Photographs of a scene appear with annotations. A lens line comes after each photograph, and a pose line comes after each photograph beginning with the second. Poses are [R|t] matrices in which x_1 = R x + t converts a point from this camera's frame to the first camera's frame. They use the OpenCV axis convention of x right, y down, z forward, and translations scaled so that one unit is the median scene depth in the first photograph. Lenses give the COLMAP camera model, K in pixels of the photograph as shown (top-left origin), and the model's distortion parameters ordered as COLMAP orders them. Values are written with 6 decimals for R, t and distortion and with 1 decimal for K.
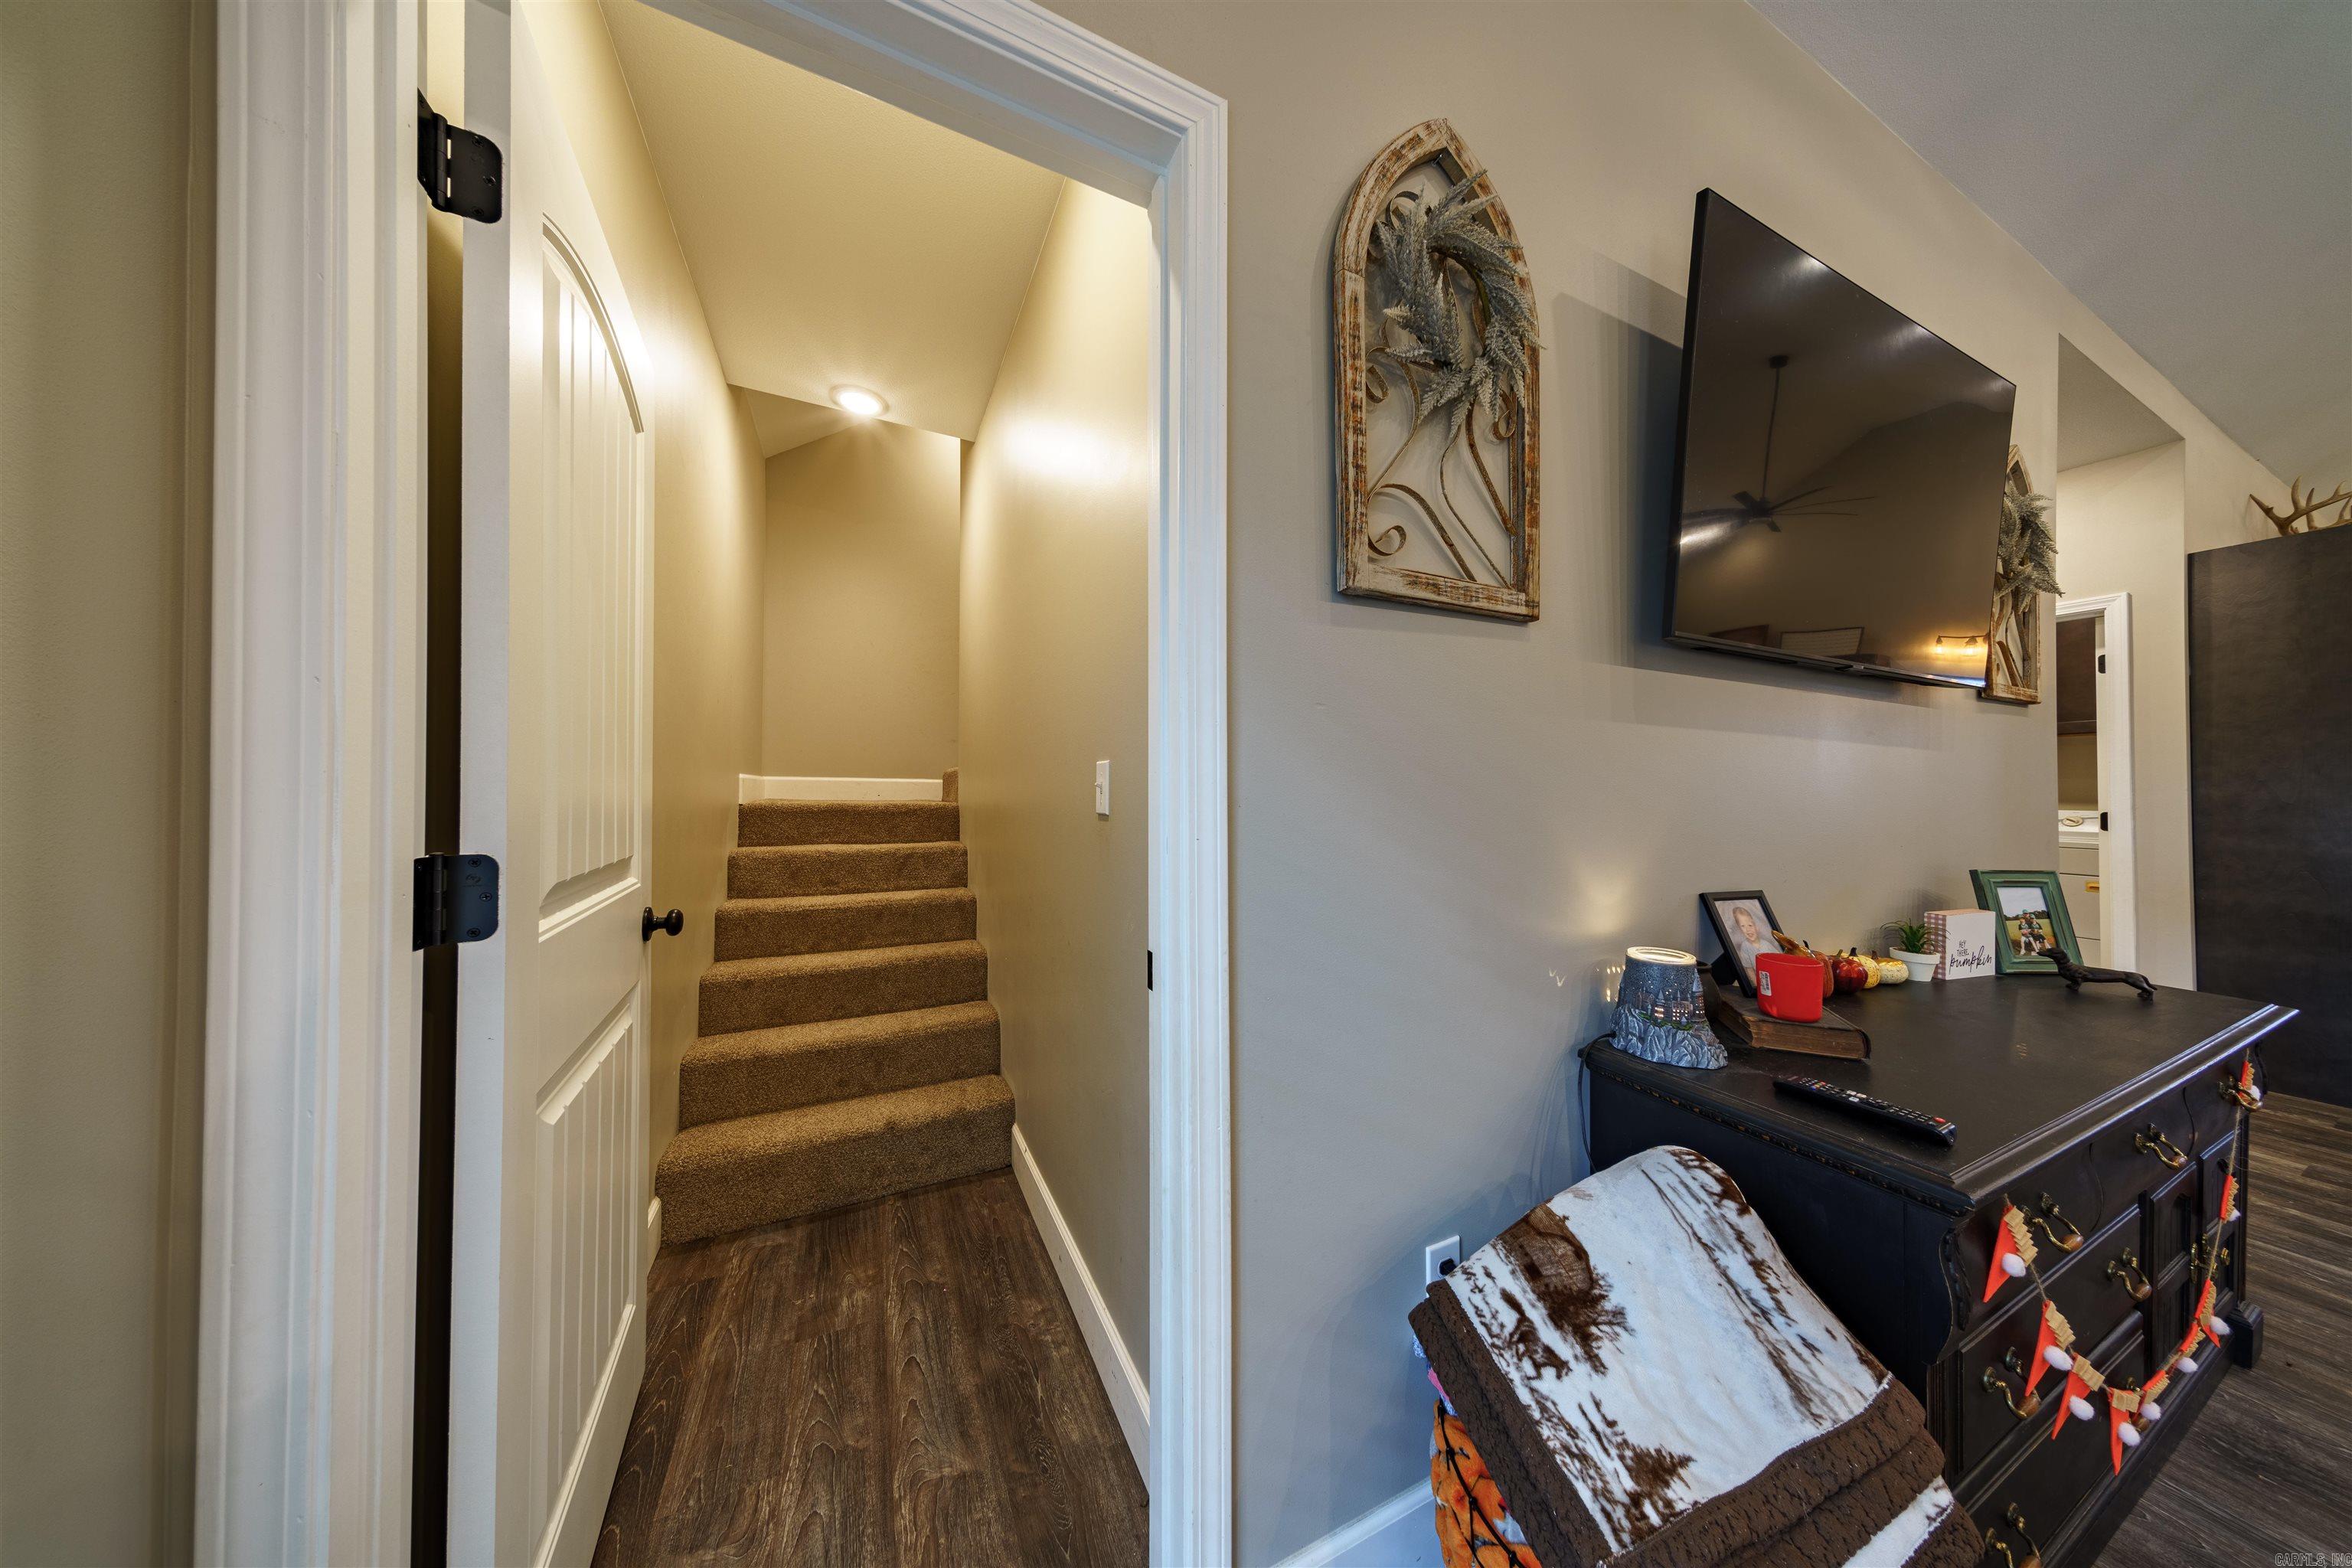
lens RADIAL K [[667.1, 0, 1169.2], [0, 667.1, 785.8], [0, 0, 1]] dist [0.004395, 0.000076]
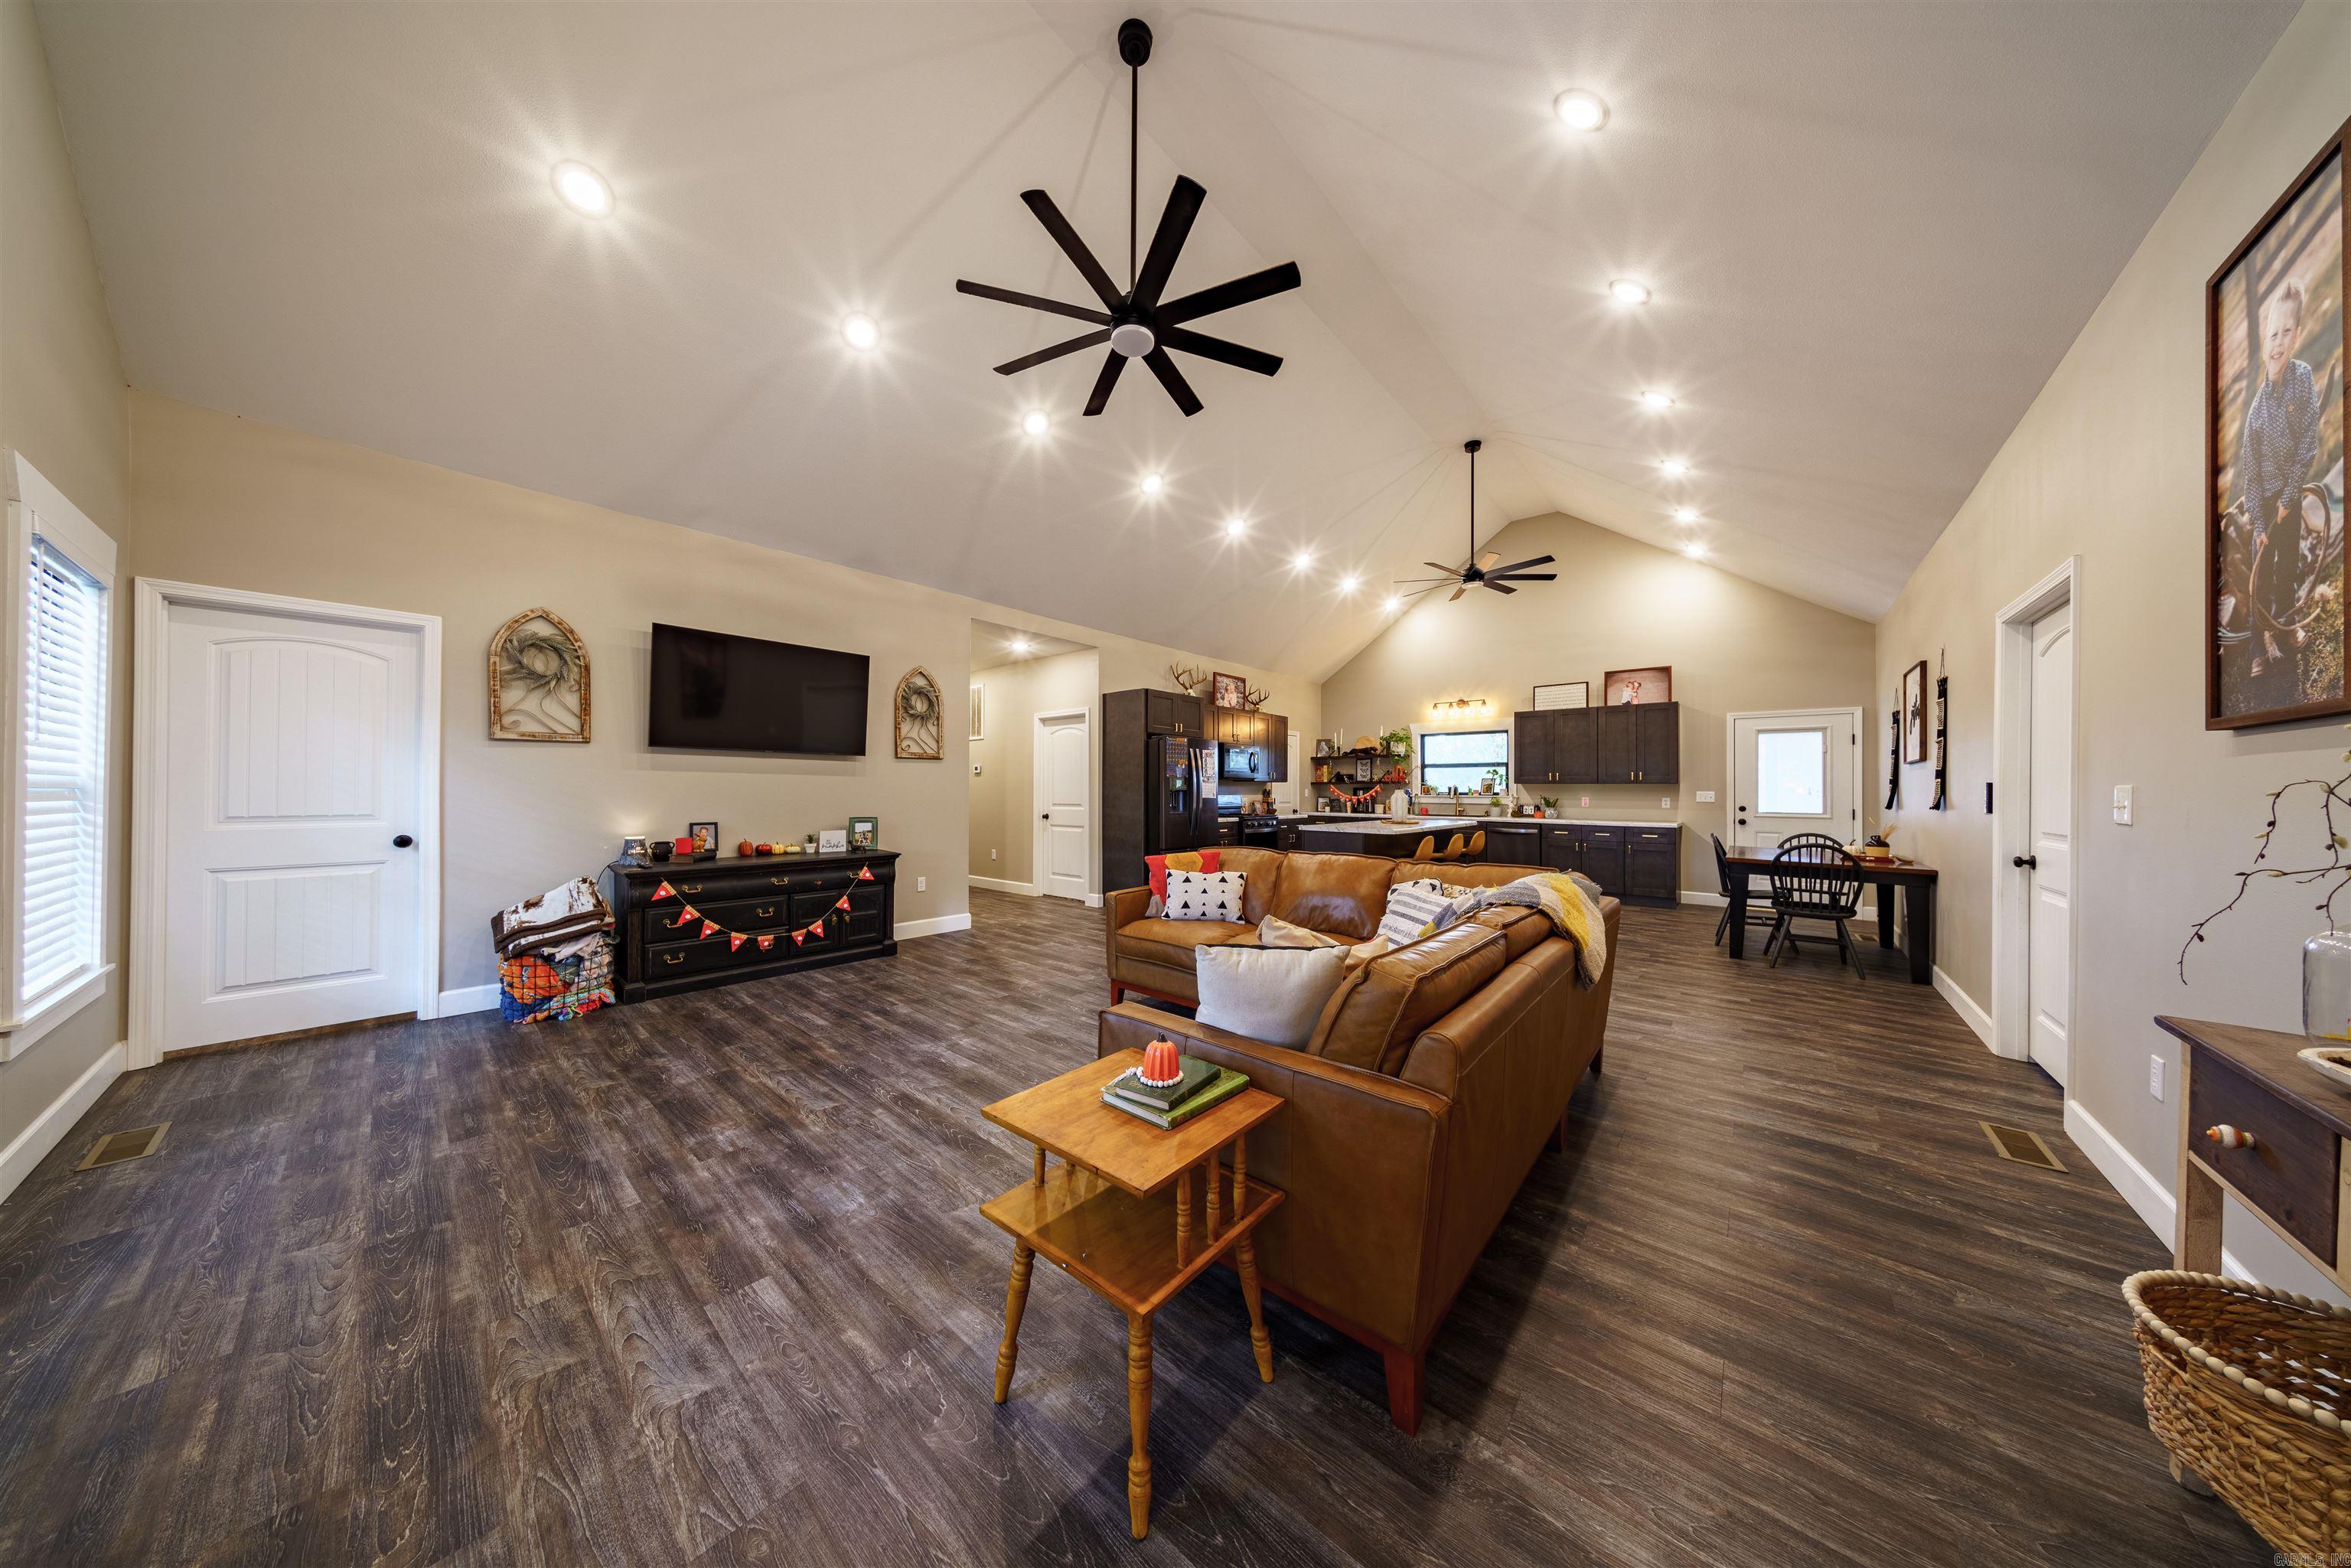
lens RADIAL K [[677.7, 0, 1173.3], [0, 677.7, 784.5], [0, 0, 1]] dist [0.001256, -0.000008]
pose [[0.912714, 0.005086, 0.408567, 1.933476], [-0.006201, 0.999980, 0.001403, -0.053481], [-0.408552, -0.003814, 0.912727, -3.569514]]
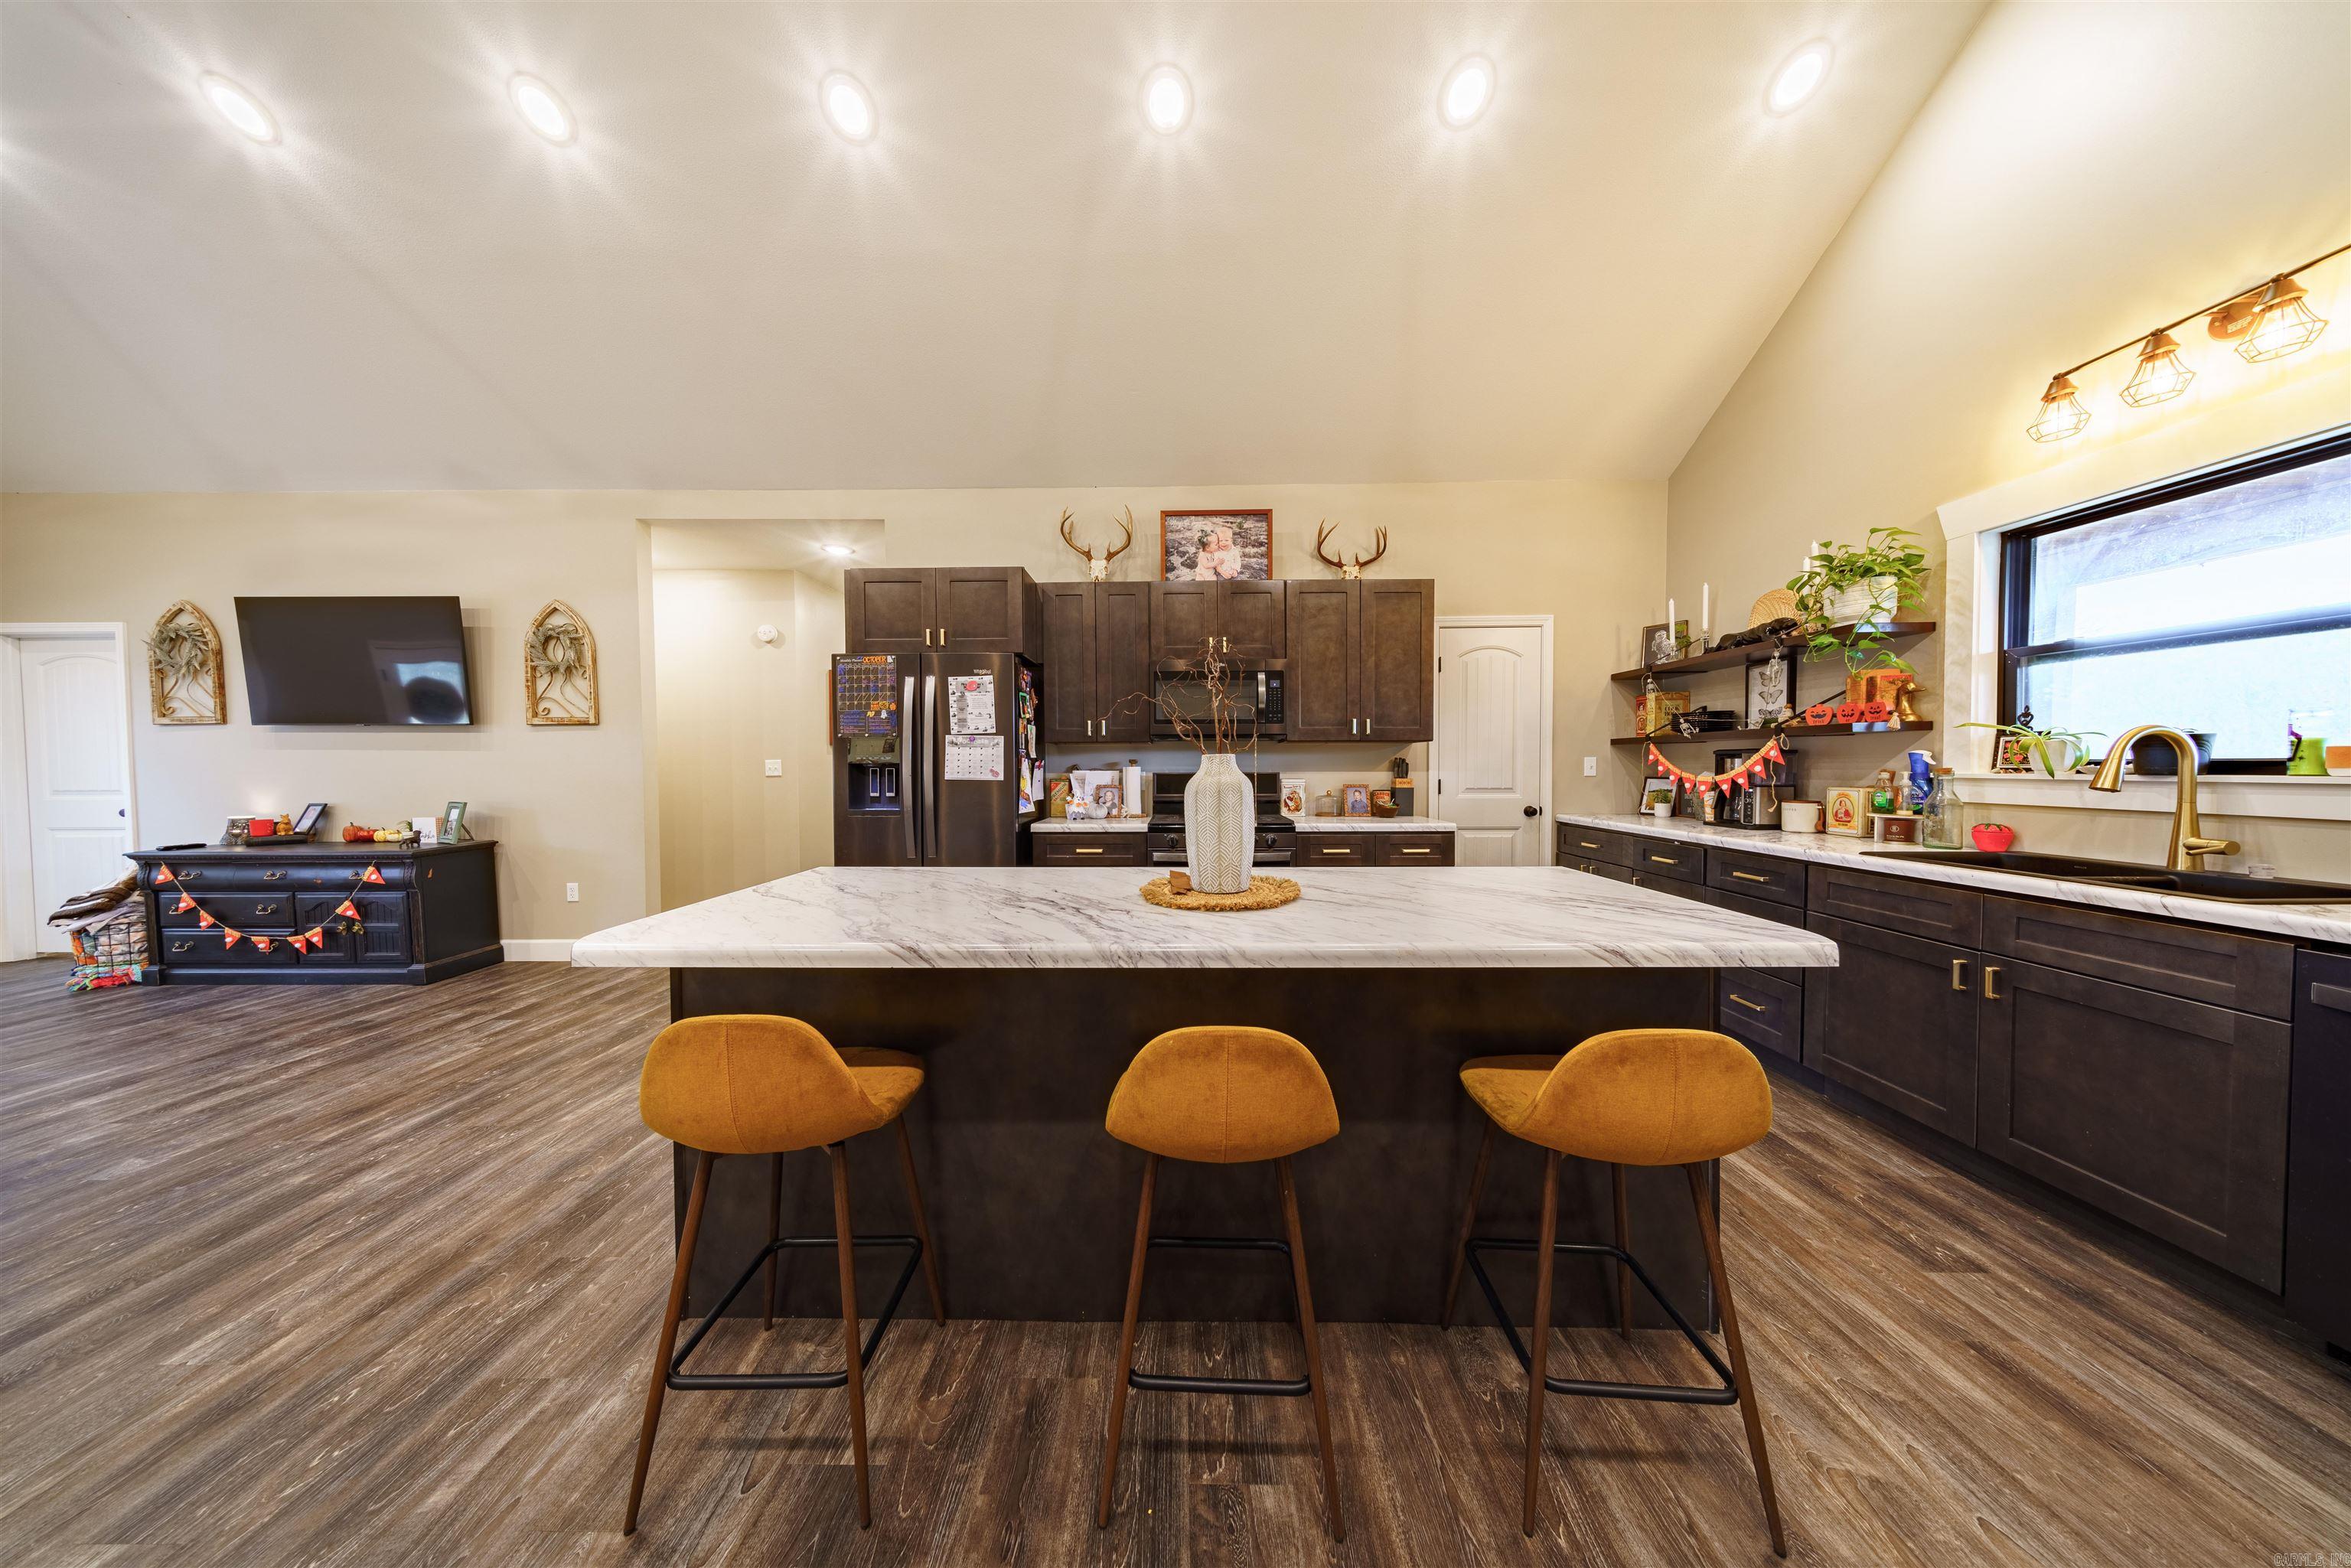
lens RADIAL K [[661.4, 0, 1171.5], [0, 661.4, 782.7], [0, 0, 1]] dist [0.005675, 0.000124]
pose [[0.899785, 0.005219, -0.436302, 6.960610], [0.011095, 0.999332, 0.034835, 0.001069], [0.436192, -0.036184, 0.899126, -0.037311]]
